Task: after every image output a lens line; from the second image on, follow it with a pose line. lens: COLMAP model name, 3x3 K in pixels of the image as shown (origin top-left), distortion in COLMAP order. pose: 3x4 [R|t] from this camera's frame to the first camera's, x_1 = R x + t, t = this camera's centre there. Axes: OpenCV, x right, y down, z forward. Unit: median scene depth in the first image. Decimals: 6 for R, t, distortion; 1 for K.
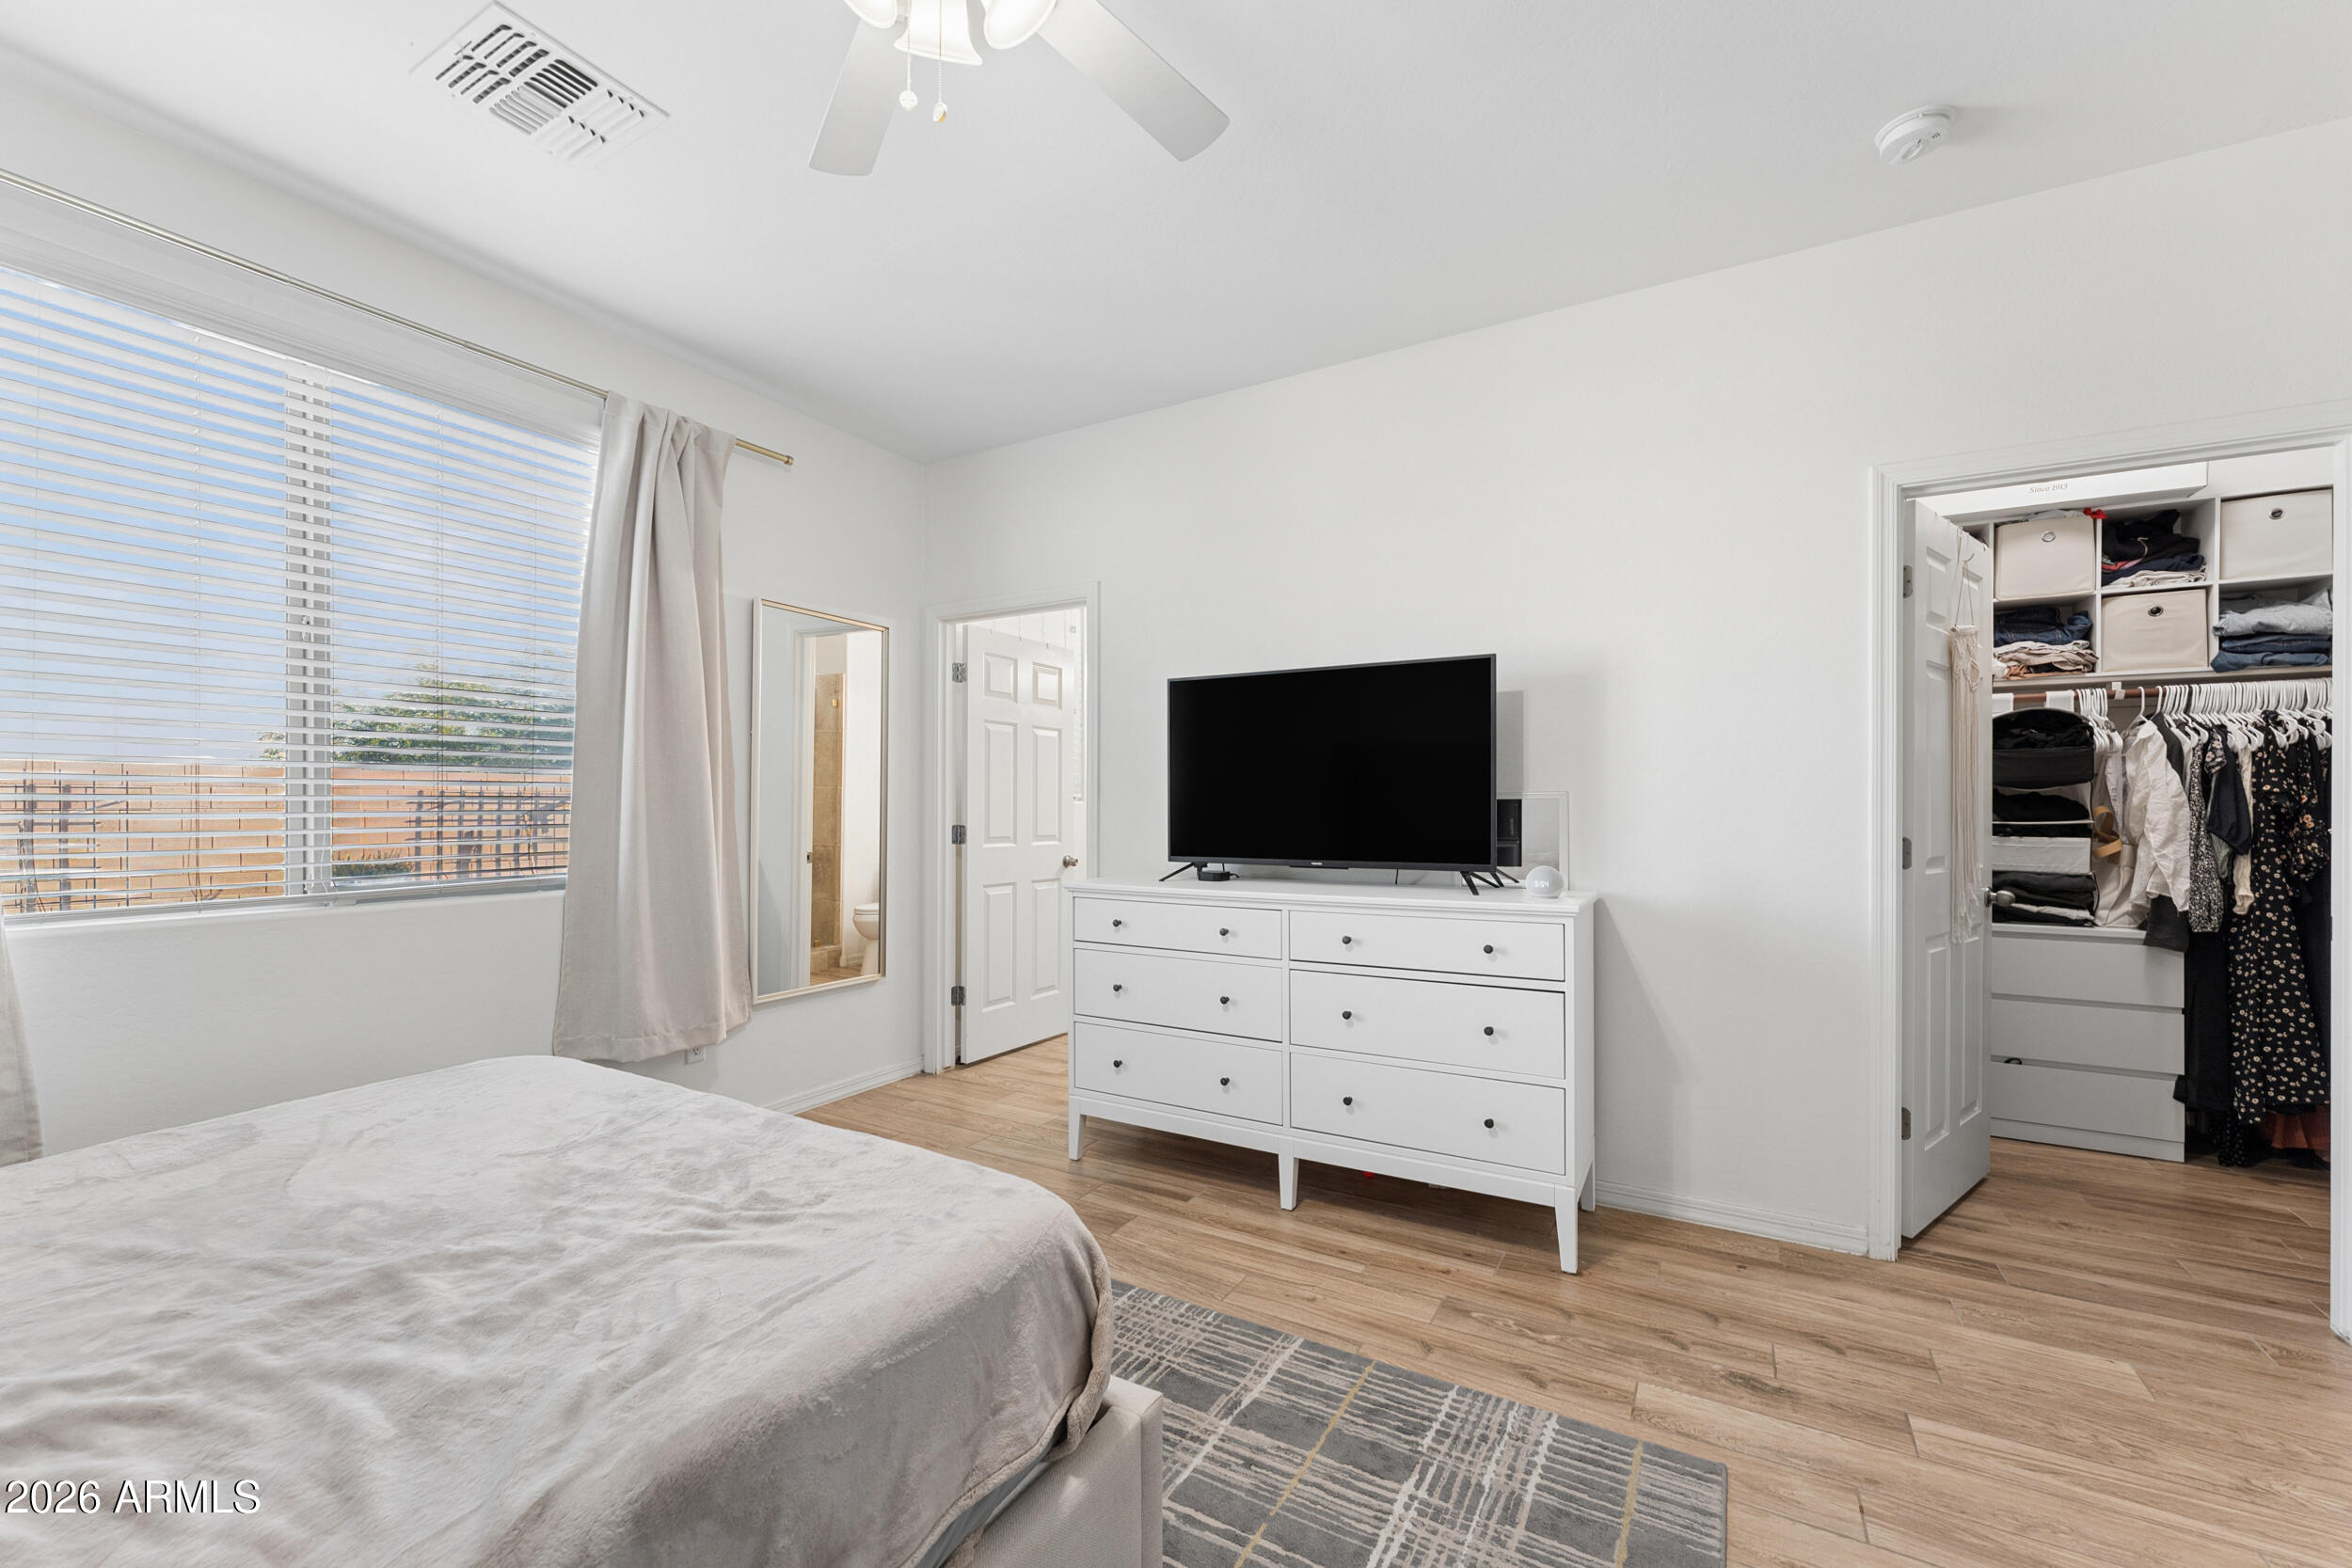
lens RADIAL K [[956.2, 0, 1169.7], [0, 956.2, 803.7], [0, 0, 1]] dist [0.000089, 0.000147]
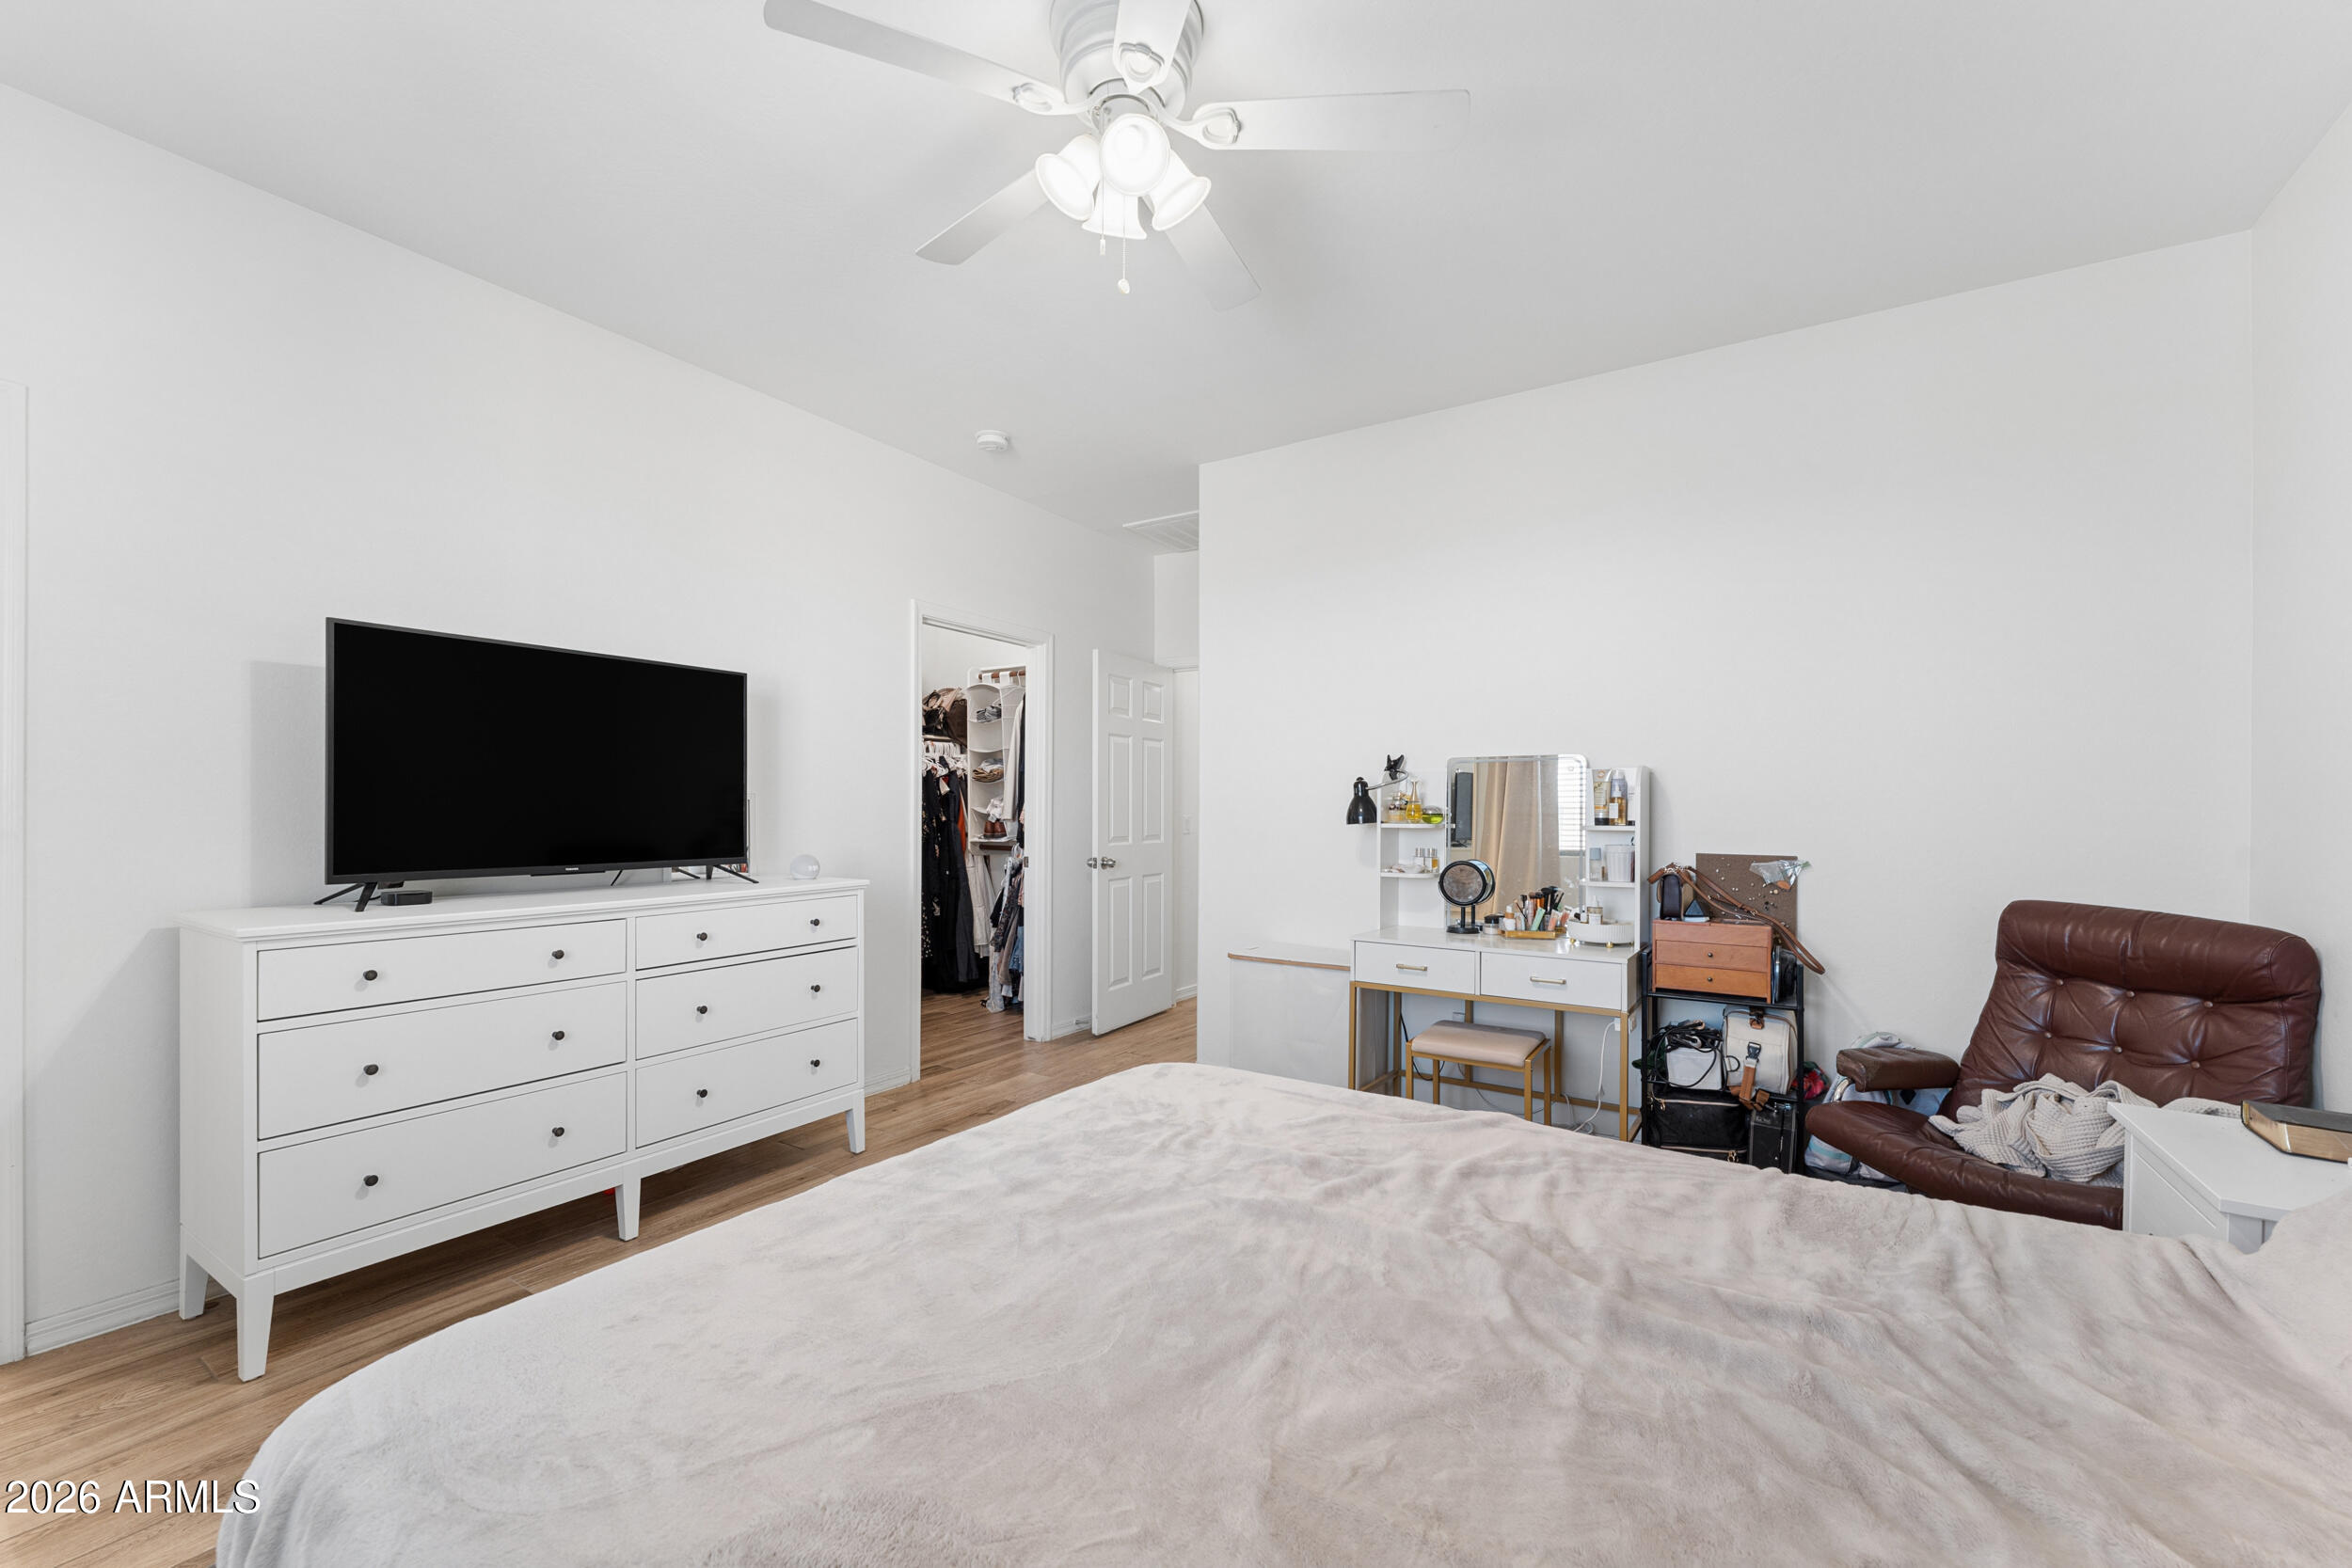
lens RADIAL K [[956.2, 0, 1170.3], [0, 956.2, 798.1], [0, 0, 1]] dist [0.000089, 0.000147]
pose [[0.034252, 0.010976, 0.999353, -0.789539], [-0.008261, 0.999909, -0.010699, 0.001538], [-0.999379, -0.007889, 0.034340, 0.447137]]
